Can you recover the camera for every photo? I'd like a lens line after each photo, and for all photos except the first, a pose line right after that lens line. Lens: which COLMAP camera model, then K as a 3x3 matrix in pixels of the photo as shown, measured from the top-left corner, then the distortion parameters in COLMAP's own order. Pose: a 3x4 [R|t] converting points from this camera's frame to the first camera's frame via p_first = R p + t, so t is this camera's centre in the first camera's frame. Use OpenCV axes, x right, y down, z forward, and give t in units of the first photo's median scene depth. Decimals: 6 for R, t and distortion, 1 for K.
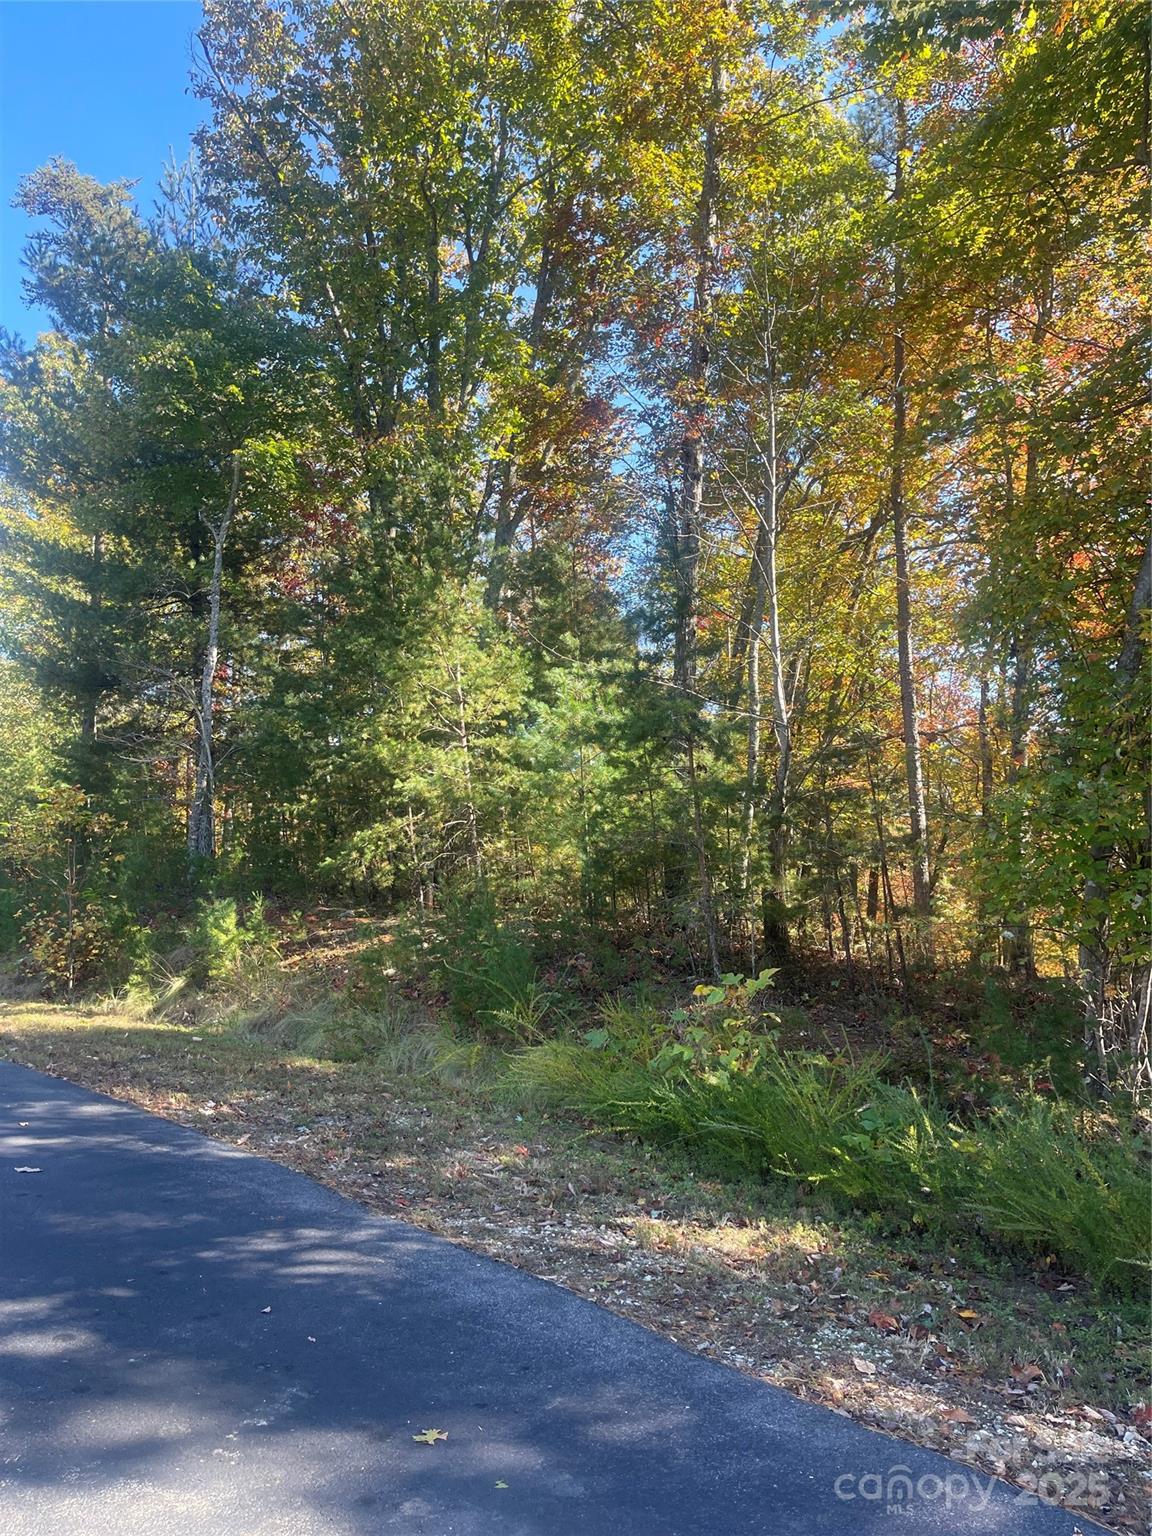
lens RADIAL K [[1200.6, 0, 576.0], [0, 1200.6, 768.0], [0, 0, 1]] dist [0.068991, -0.072701]
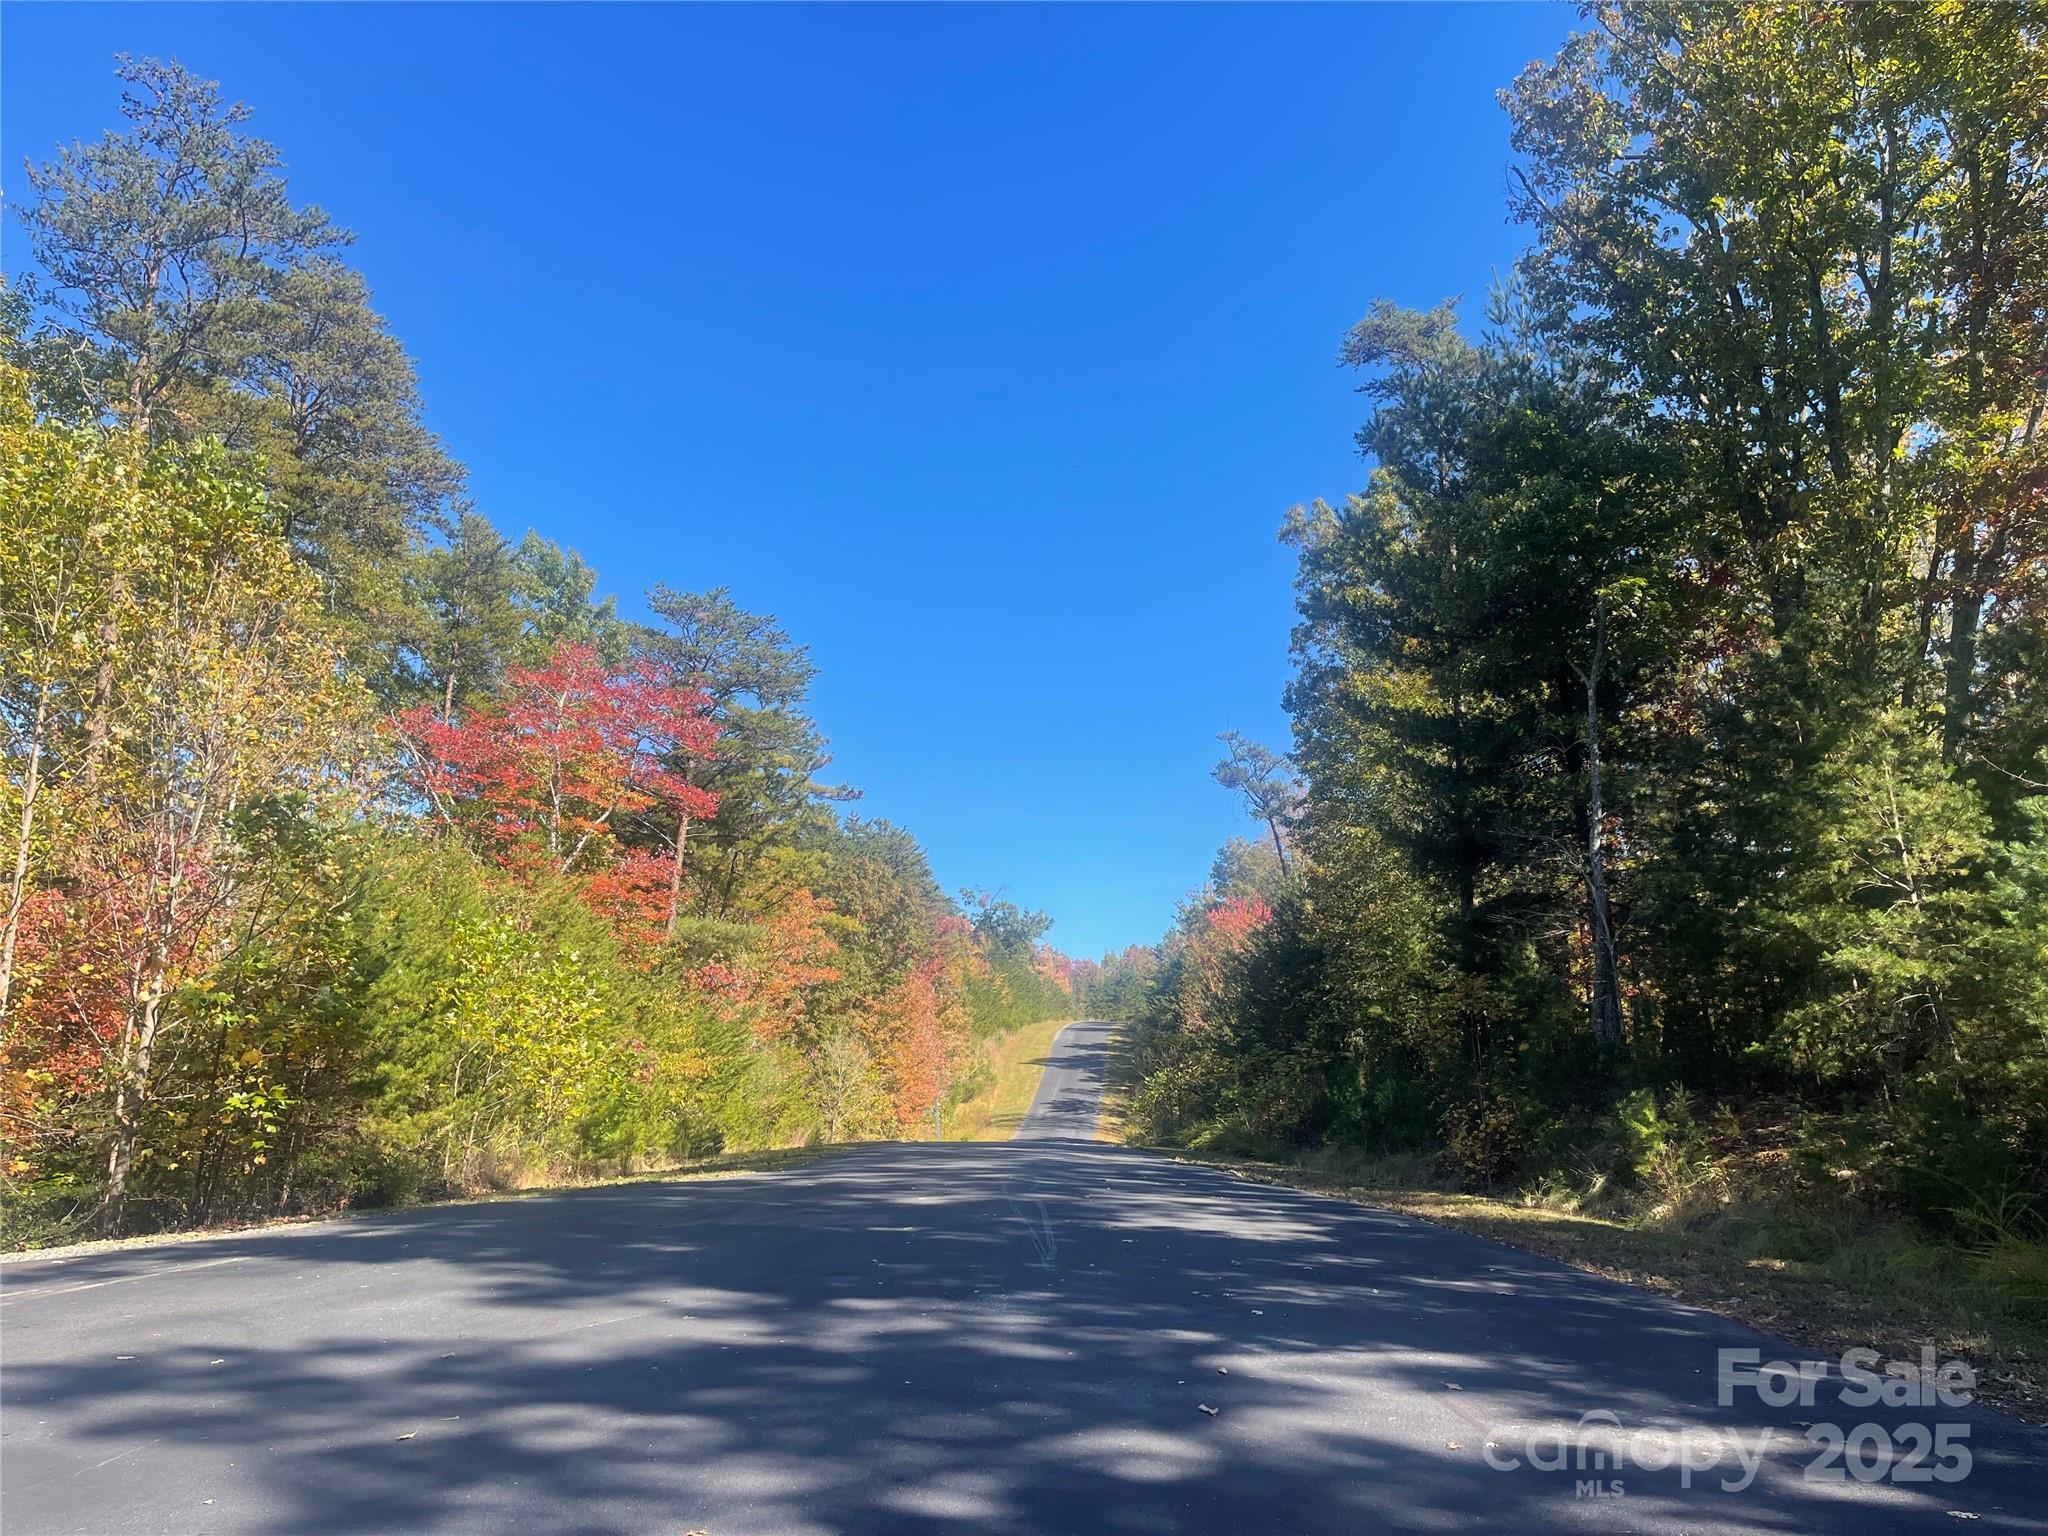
lens RADIAL K [[1600.8, 0, 1038.6], [0, 1600.8, 760.0], [0, 0, 1]] dist [0.068991, -0.072701]
pose [[0.803919, -0.127796, -0.580847, 0.085007], [0.069340, 0.990121, -0.121874, -0.021478], [0.590683, 0.057701, 0.804838, -0.268686]]
